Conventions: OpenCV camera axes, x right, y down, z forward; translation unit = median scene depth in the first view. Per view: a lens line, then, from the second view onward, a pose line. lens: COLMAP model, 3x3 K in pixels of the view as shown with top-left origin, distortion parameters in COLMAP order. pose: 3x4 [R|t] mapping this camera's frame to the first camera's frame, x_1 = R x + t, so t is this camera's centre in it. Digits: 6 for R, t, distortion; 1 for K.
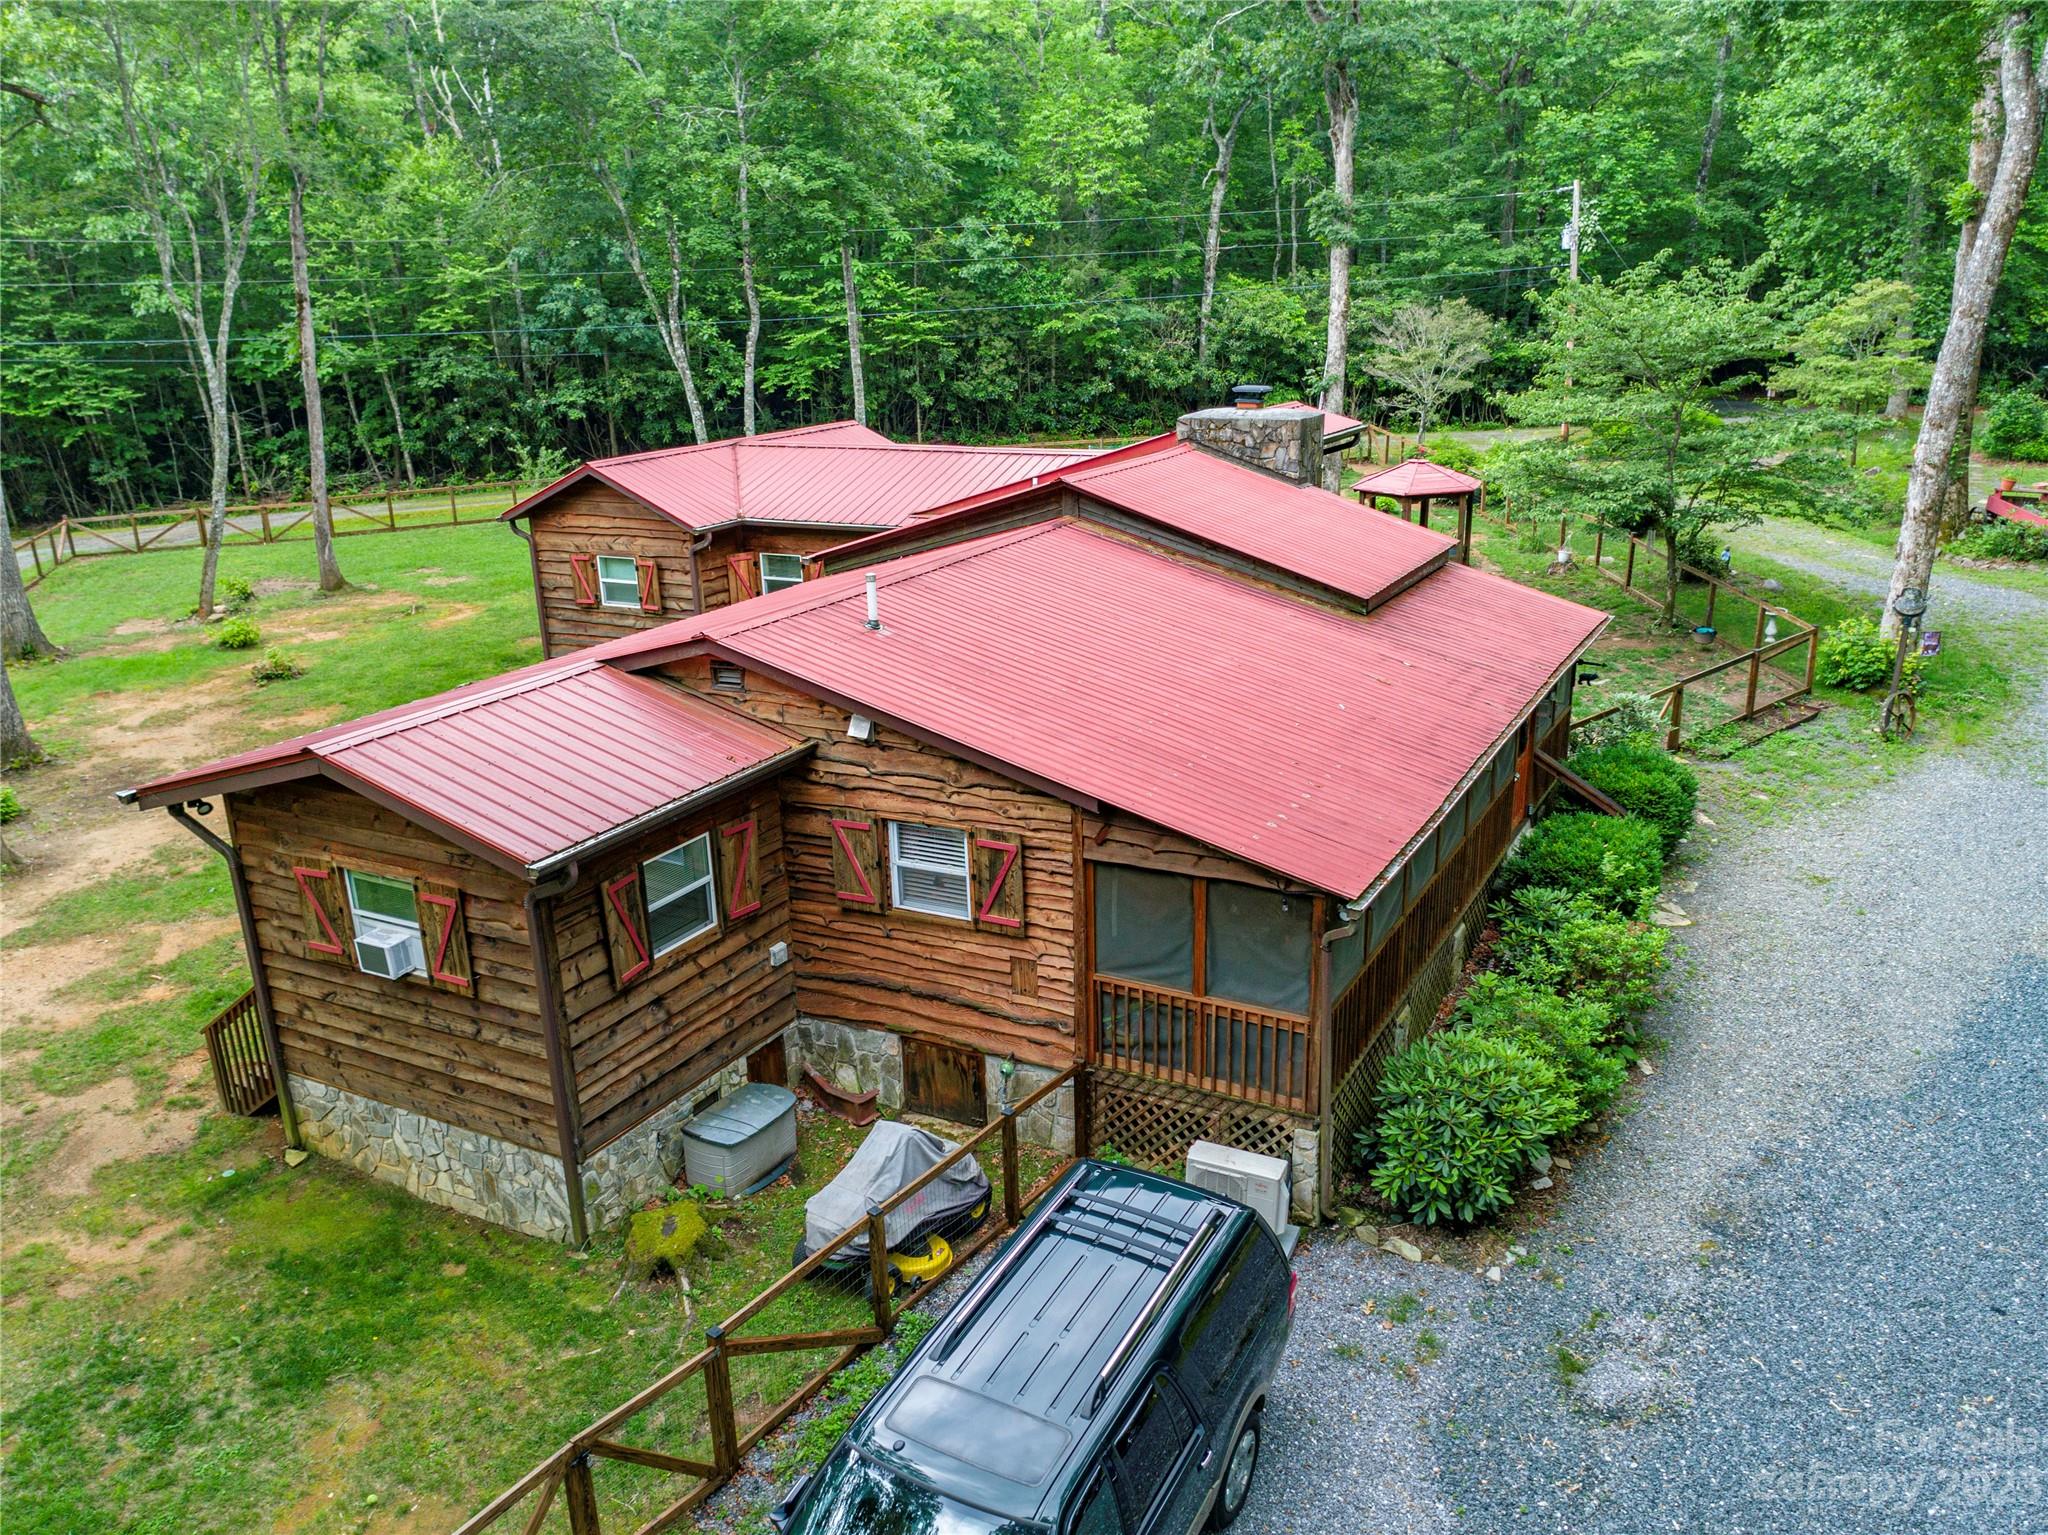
lens RADIAL K [[1514.0, 0, 1019.7], [0, 1514.0, 829.5], [0, 0, 1]] dist [-0.012379, -0.004437]
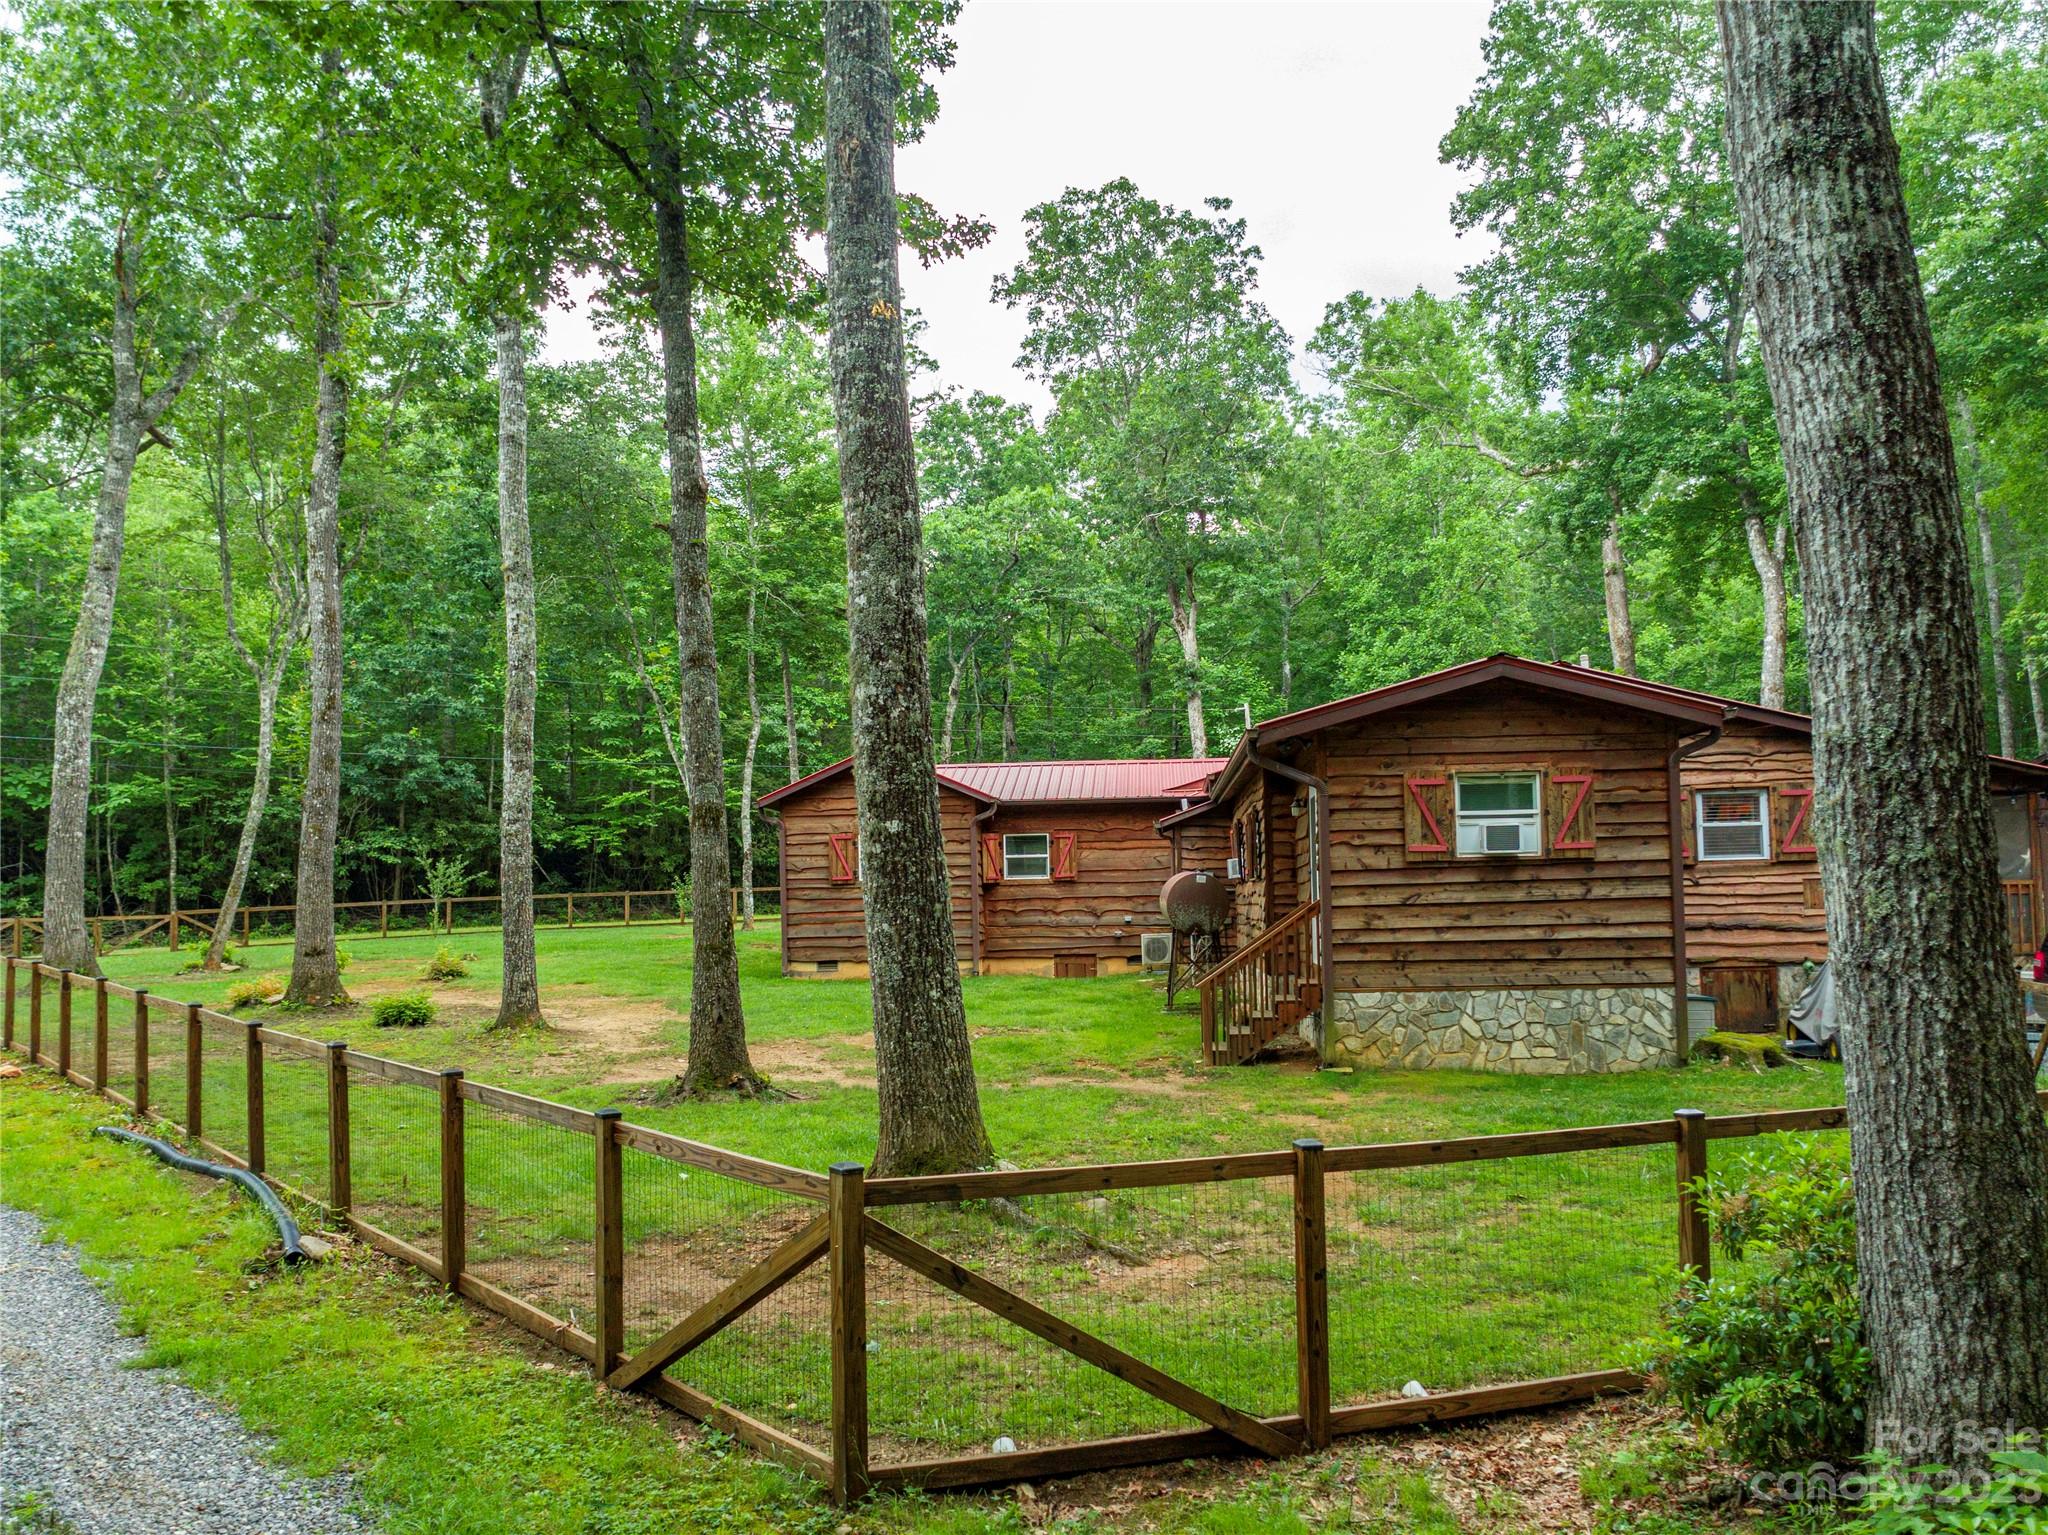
lens RADIAL K [[1480.8, 0, 1076.2], [0, 1480.8, 873.3], [0, 0, 1]] dist [0.001953, -0.002146]
pose [[0.917122, 0.012036, 0.398425, -1.129656], [0.129715, 0.936126, -0.326868, 0.425825], [-0.376910, 0.351459, 0.856980, 0.090947]]
